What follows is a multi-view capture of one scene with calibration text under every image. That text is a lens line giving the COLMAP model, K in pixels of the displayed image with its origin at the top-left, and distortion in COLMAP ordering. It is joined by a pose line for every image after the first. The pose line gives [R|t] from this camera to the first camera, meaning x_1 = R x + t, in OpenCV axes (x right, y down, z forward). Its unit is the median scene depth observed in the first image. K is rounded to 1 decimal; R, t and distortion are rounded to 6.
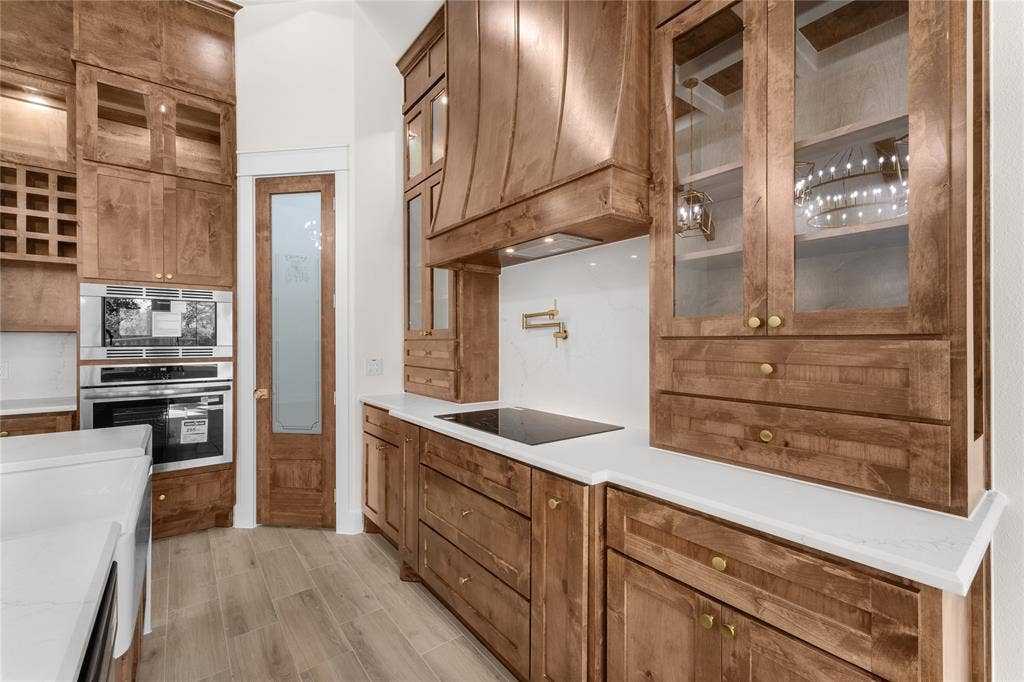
lens RADIAL K [[435.1, 0, 517.0], [0, 435.1, 340.6], [0, 0, 1]] dist [0.007340, -0.000954]
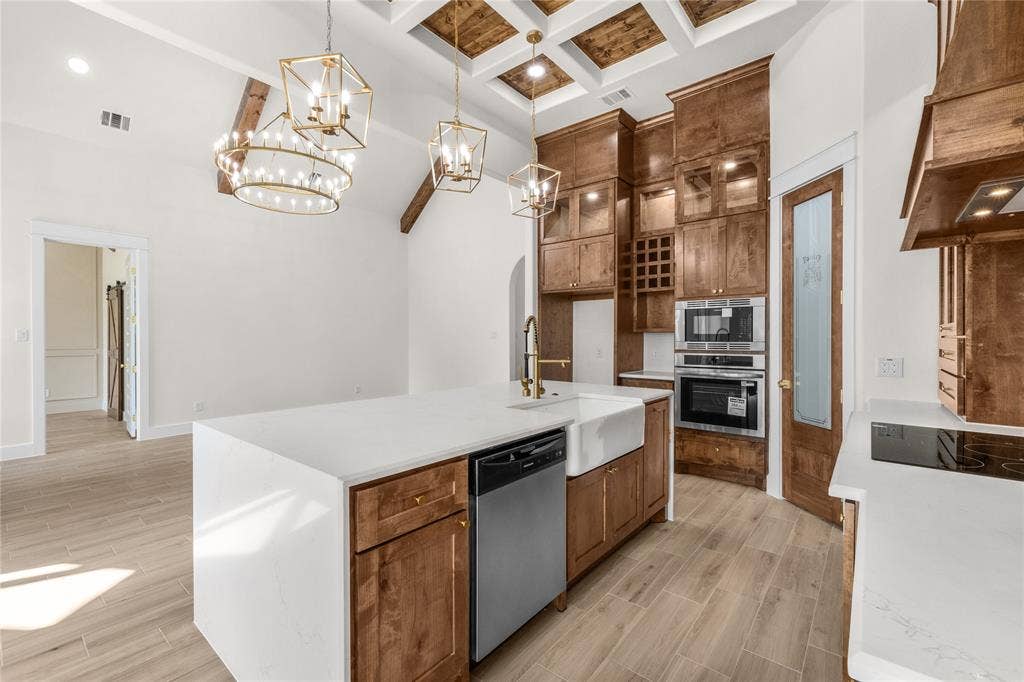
lens RADIAL K [[435.1, 0, 515.9], [0, 435.1, 339.1], [0, 0, 1]] dist [0.007340, -0.000954]
pose [[0.222303, 0.004327, -0.974968, 0.407272], [0.000236, 0.999990, 0.004492, -0.000765], [0.974978, -0.001229, 0.222300, 0.066706]]
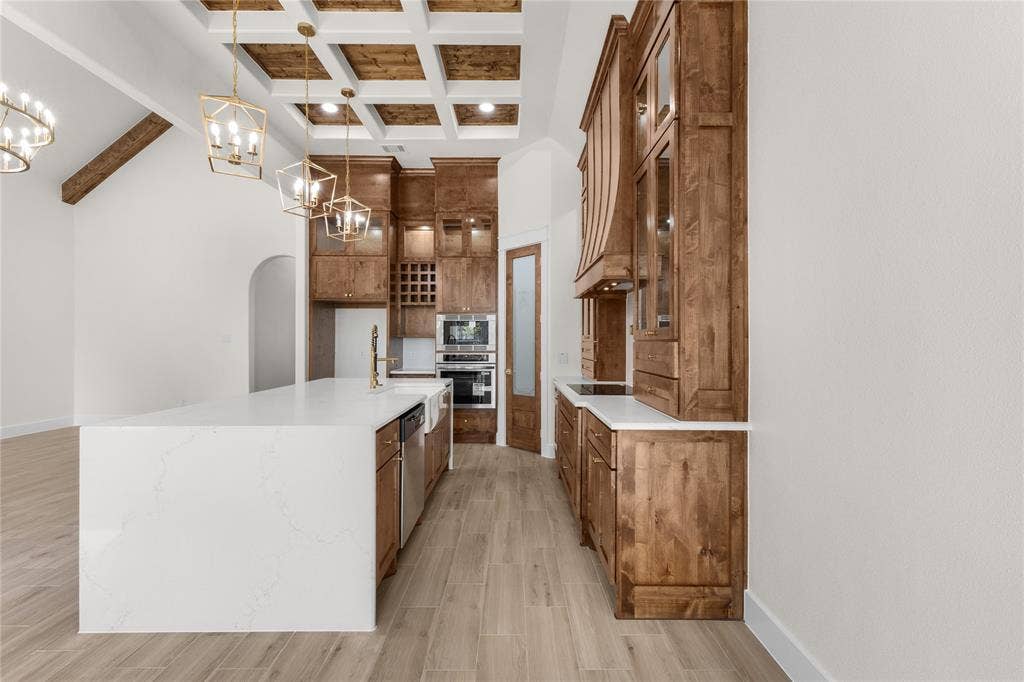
lens RADIAL K [[435.1, 0, 515.5], [0, 435.1, 340.0], [0, 0, 1]] dist [0.007340, -0.000954]
pose [[0.792837, -0.000138, -0.609434, 0.571927], [-0.002430, 0.999991, -0.003388, -0.000890], [0.609429, 0.004167, 0.792830, -0.426812]]
